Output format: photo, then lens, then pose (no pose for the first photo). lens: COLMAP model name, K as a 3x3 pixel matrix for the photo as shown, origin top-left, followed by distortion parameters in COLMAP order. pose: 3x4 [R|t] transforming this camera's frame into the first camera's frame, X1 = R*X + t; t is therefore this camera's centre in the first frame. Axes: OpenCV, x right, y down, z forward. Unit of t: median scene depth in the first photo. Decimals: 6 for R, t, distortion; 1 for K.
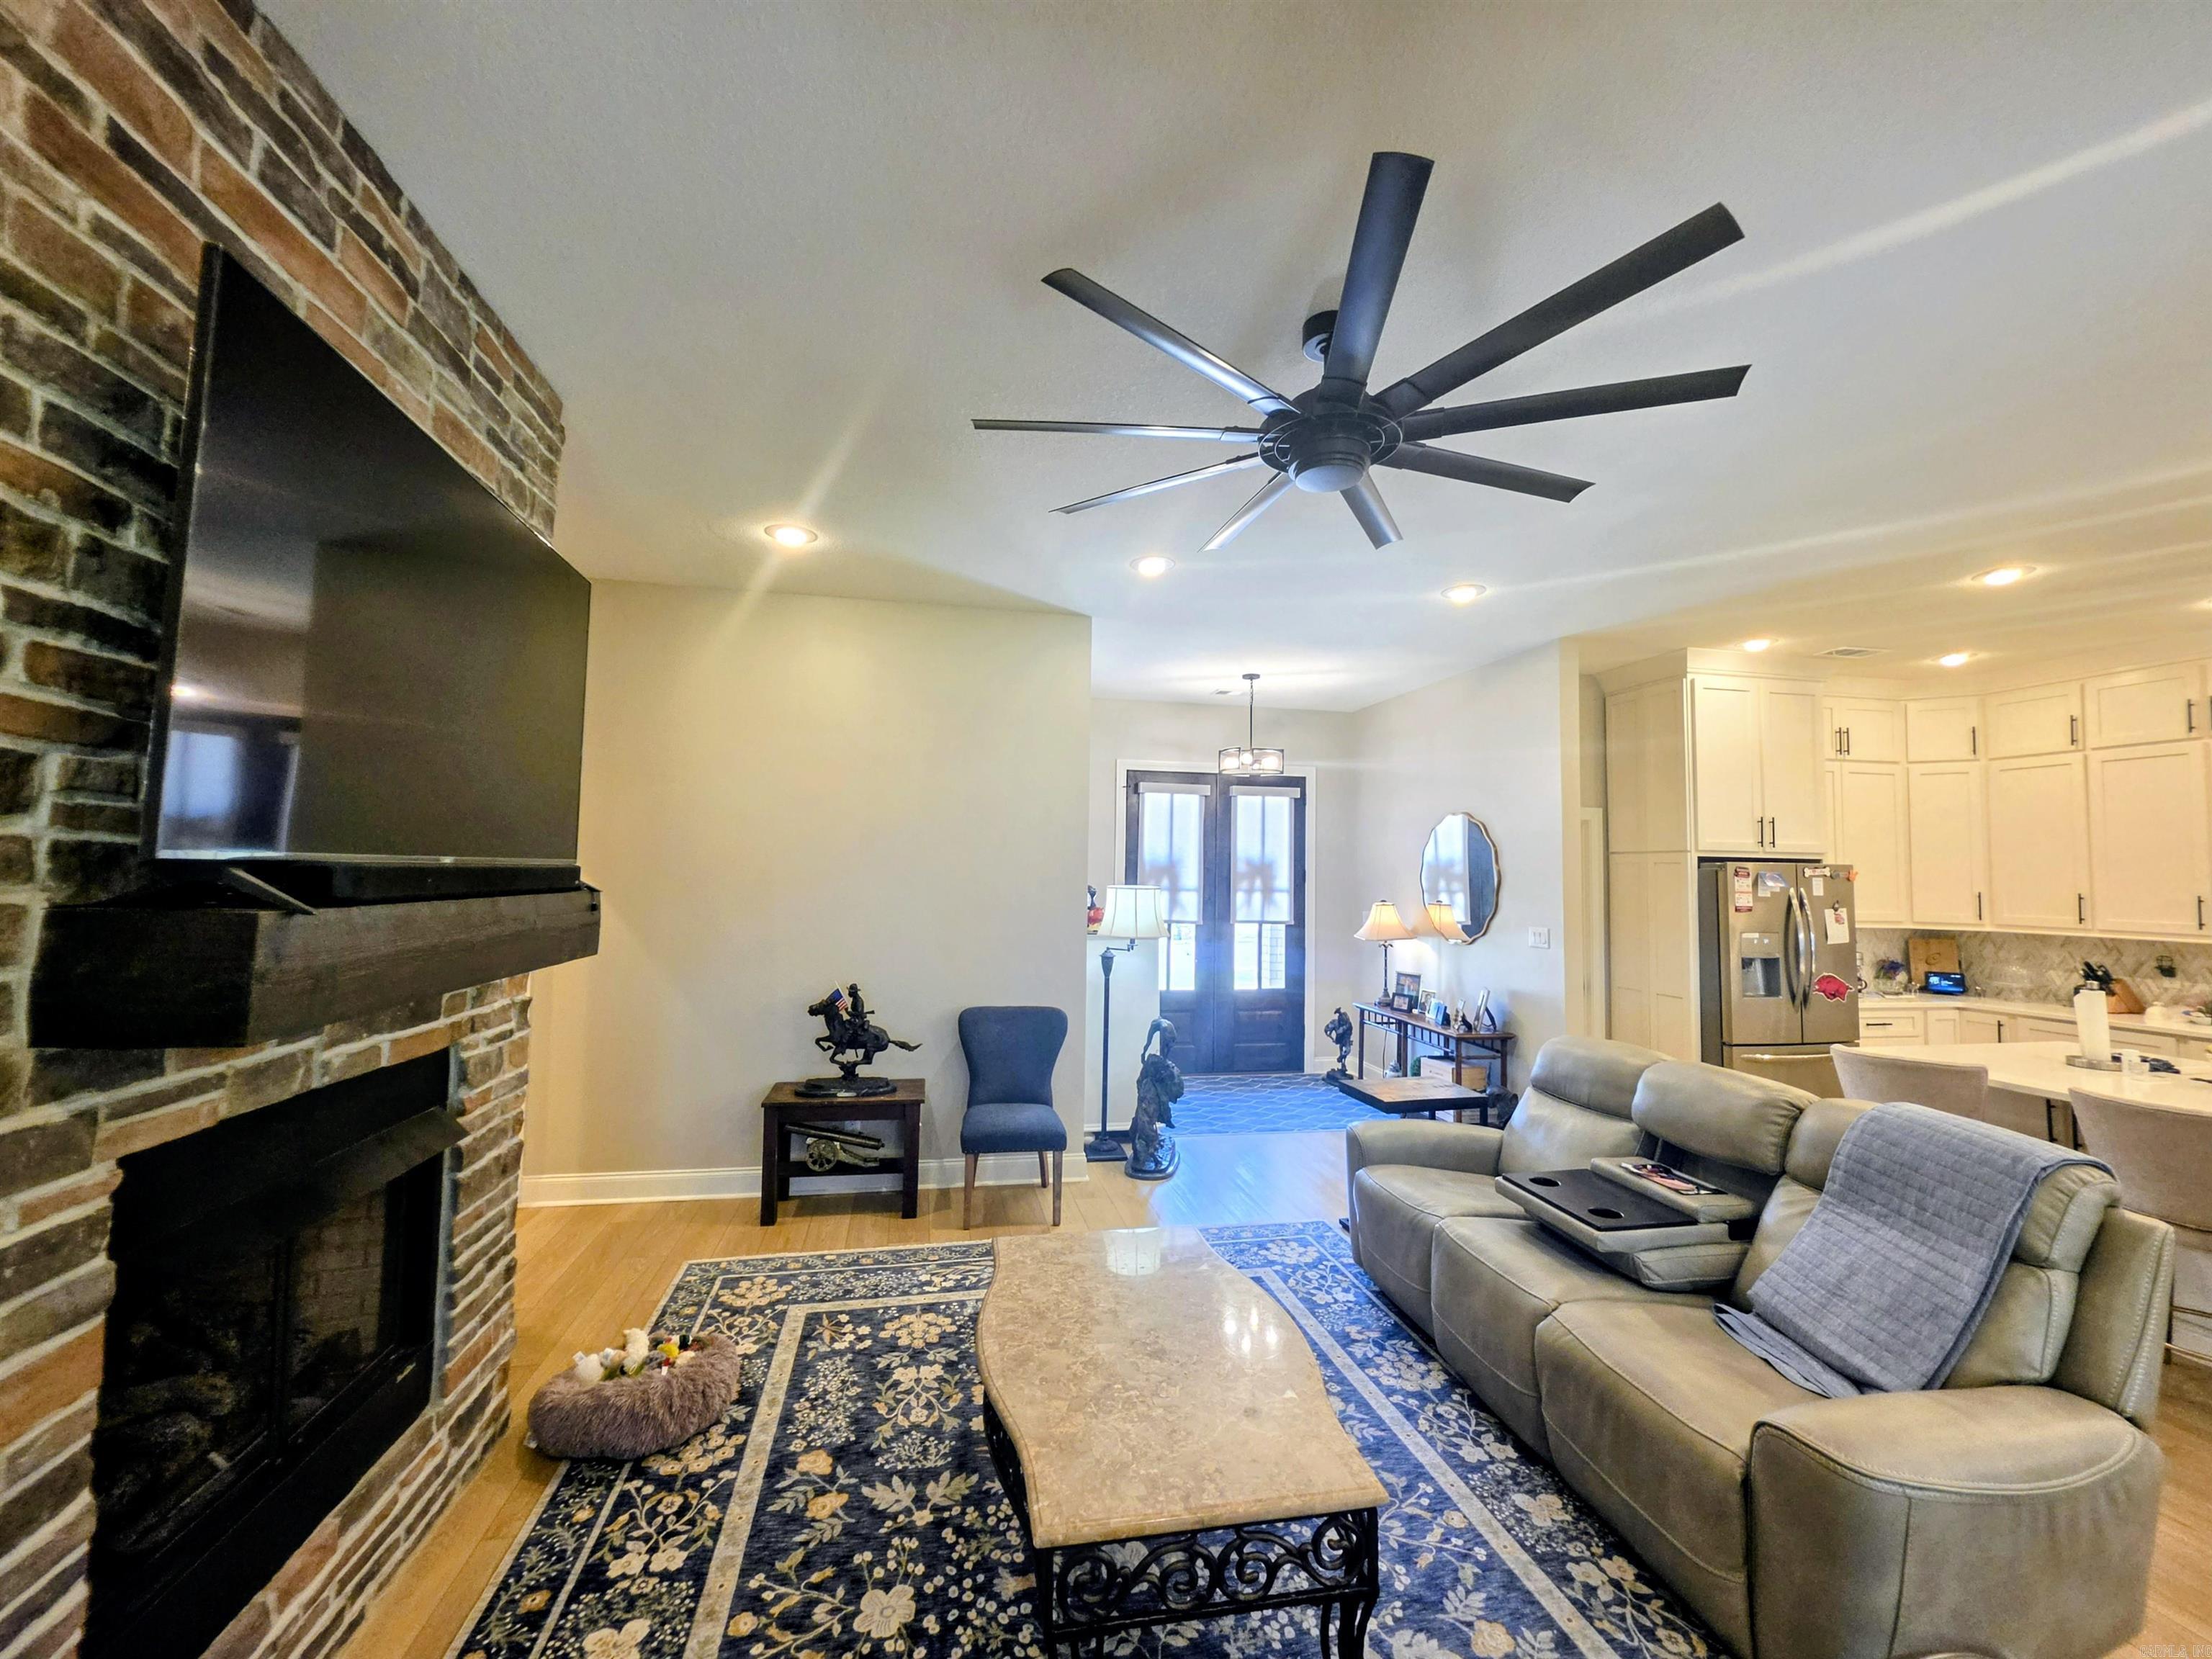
lens RADIAL K [[885.6, 0, 1096.0], [0, 885.6, 822.7], [0, 0, 1]] dist [-0.001141, -0.000013]
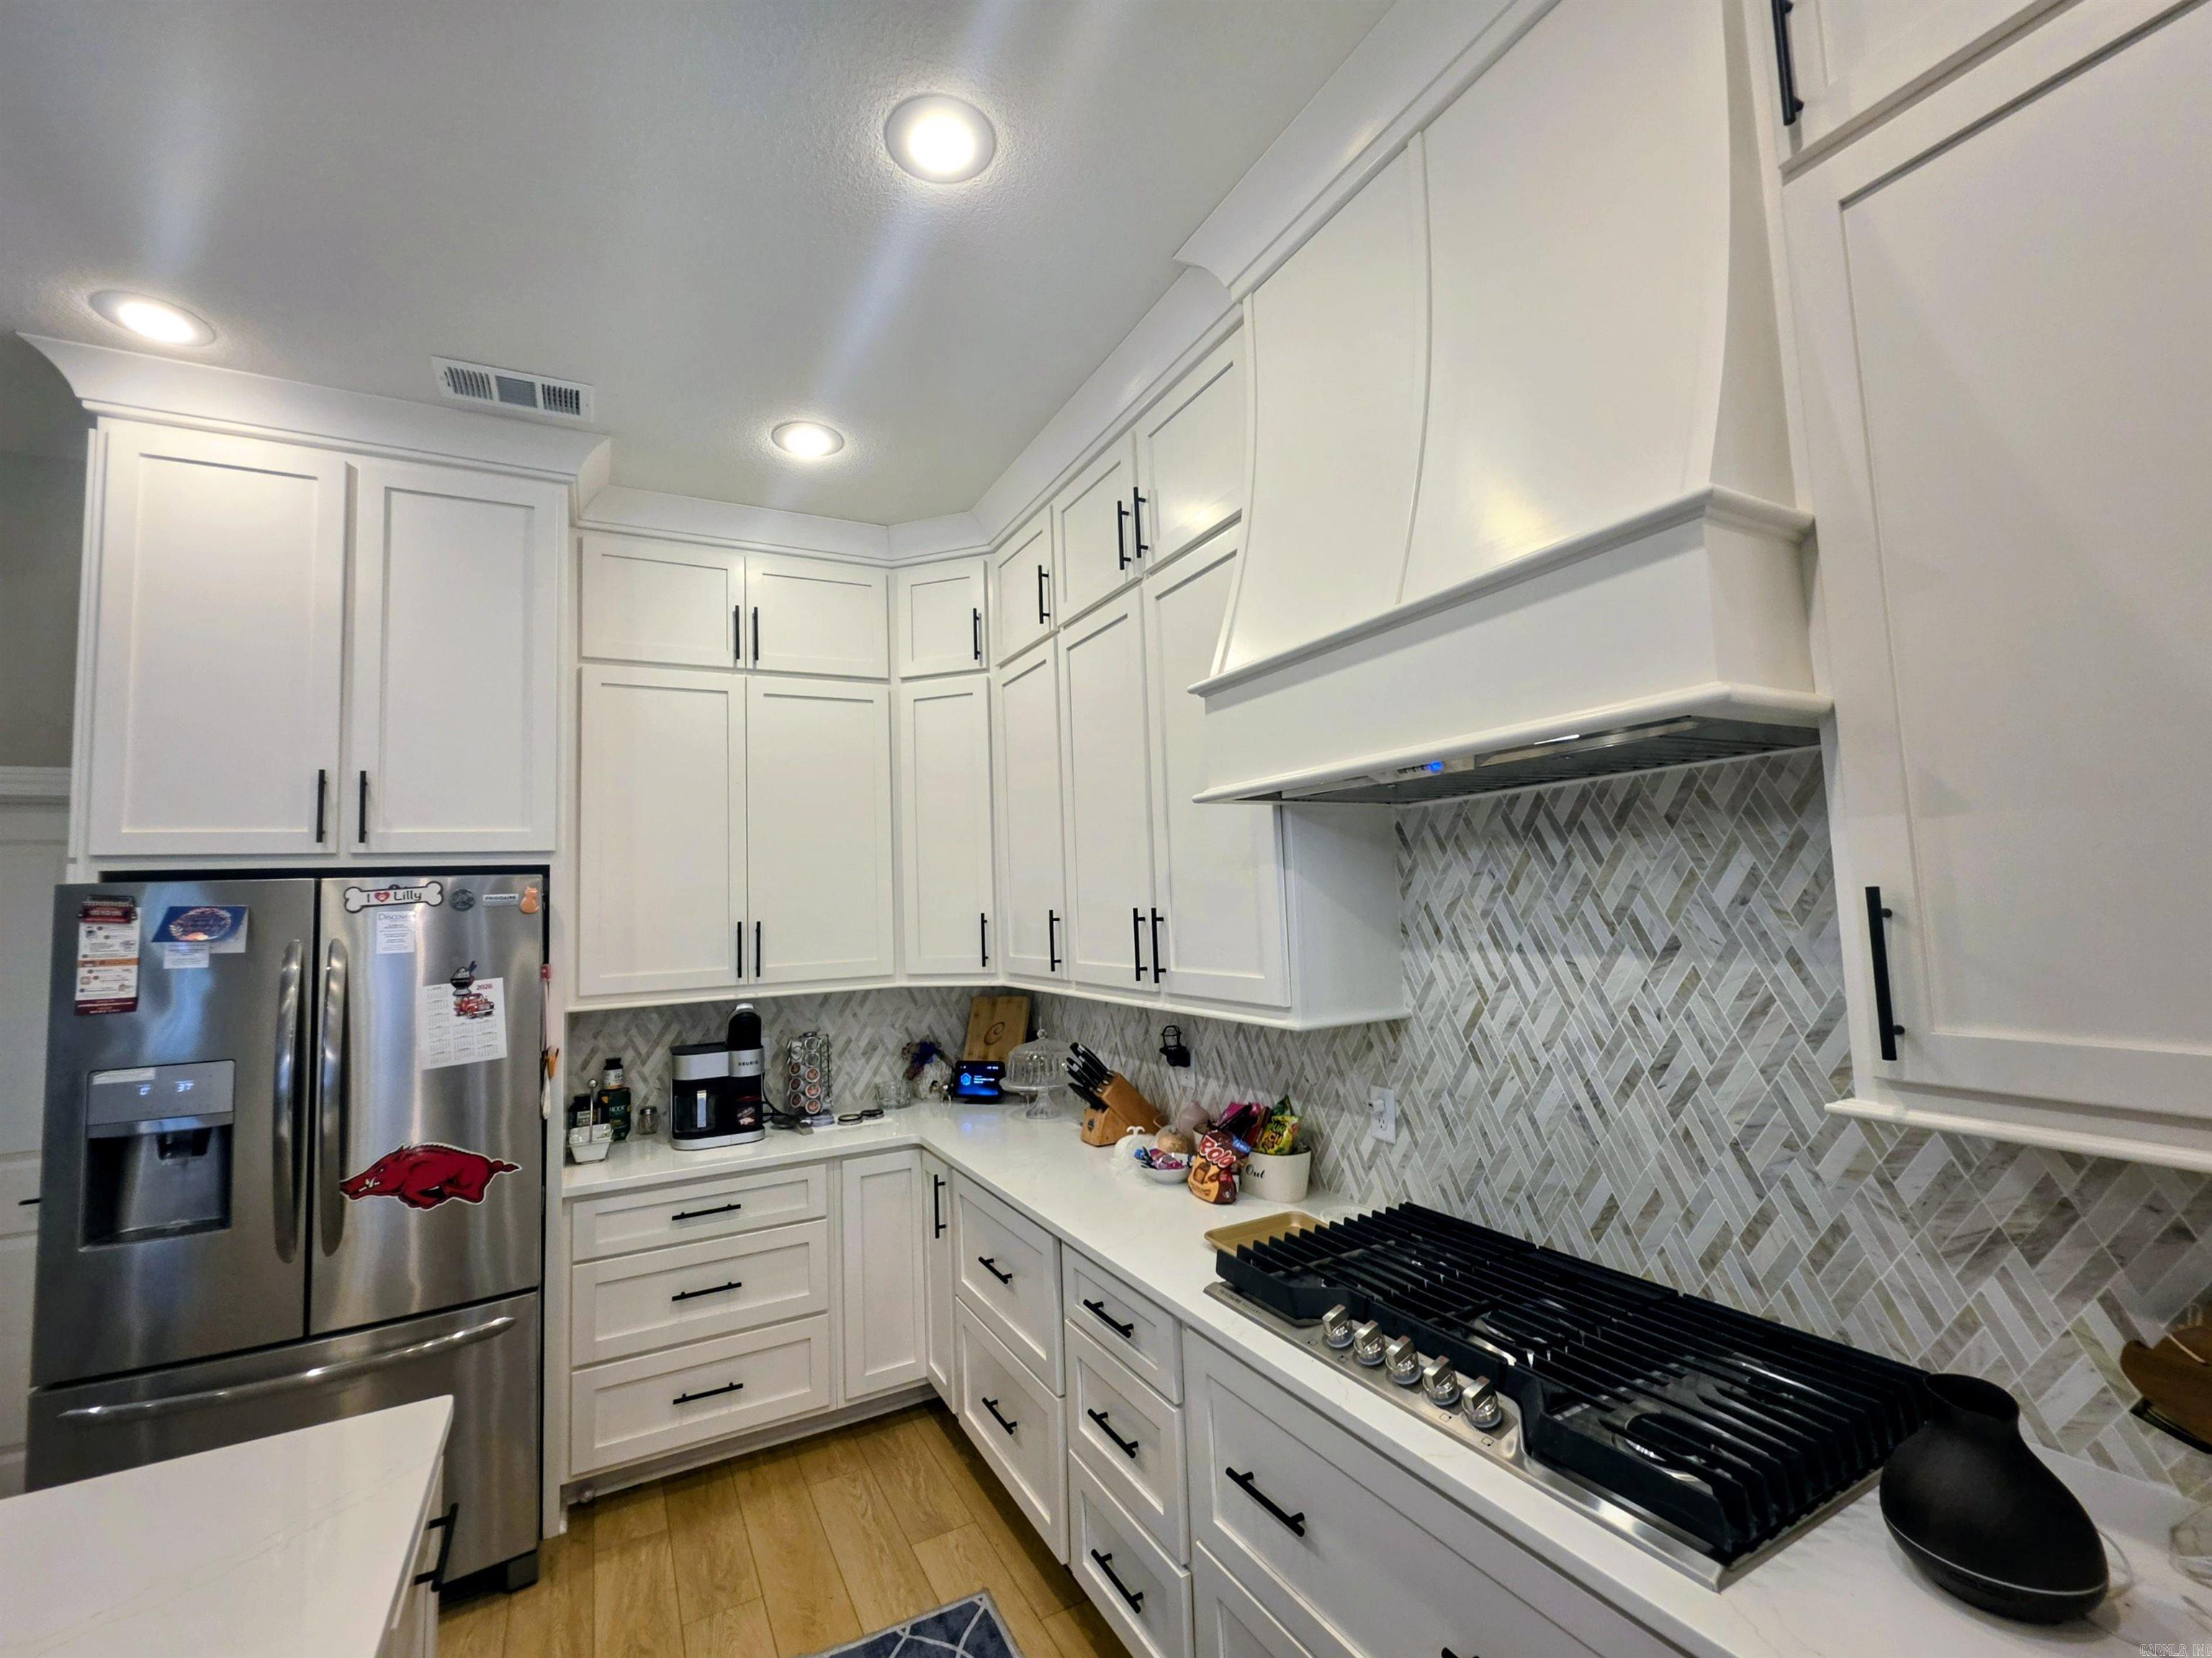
lens RADIAL K [[940.4, 0, 1096.2], [0, 940.4, 825.1], [0, 0, 1]] dist [-0.000034, -0.000142]
pose [[0.956341, -0.031316, 0.290572, 1.029394], [0.039310, 0.998991, -0.021711, 0.045743], [-0.289599, 0.032186, 0.956607, 0.496731]]
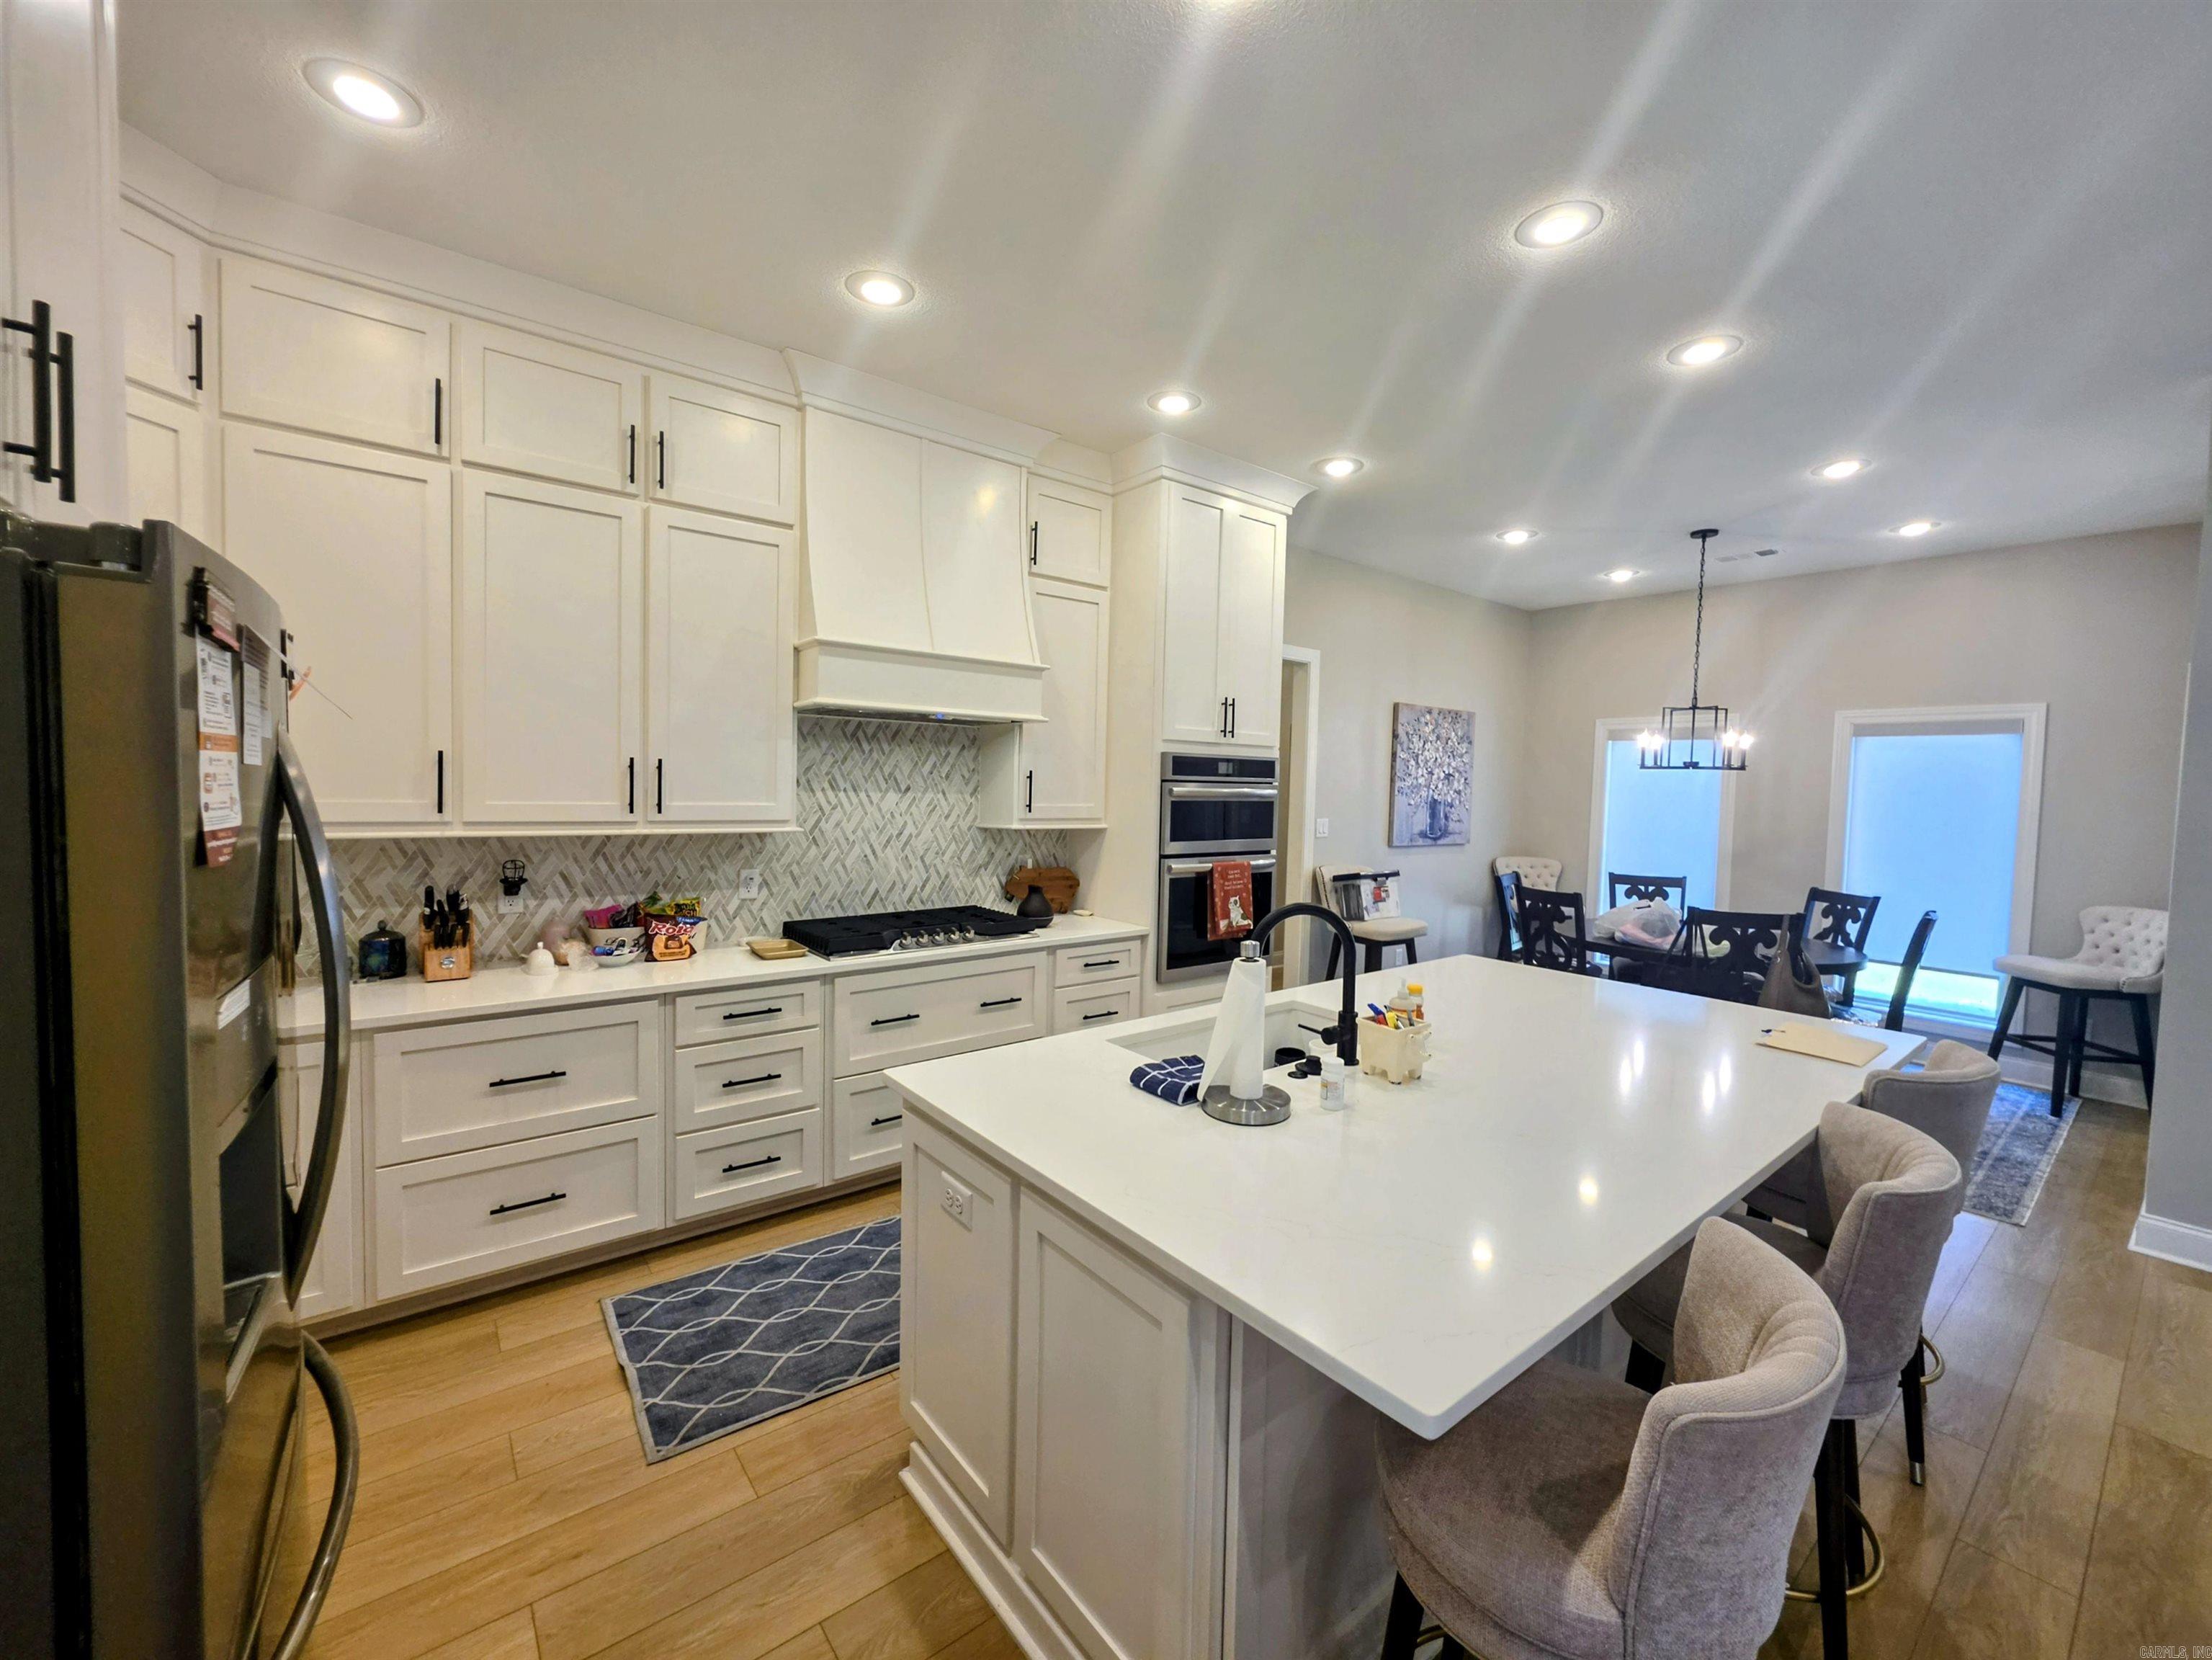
lens RADIAL K [[893.4, 0, 1097.5], [0, 893.4, 826.2], [0, 0, 1]] dist [-0.001424, -0.000458]
pose [[-0.448557, -0.073057, 0.890763, 0.524796], [-0.086019, 0.995556, 0.038335, 0.074576], [-0.889605, -0.059427, -0.452847, 0.941190]]
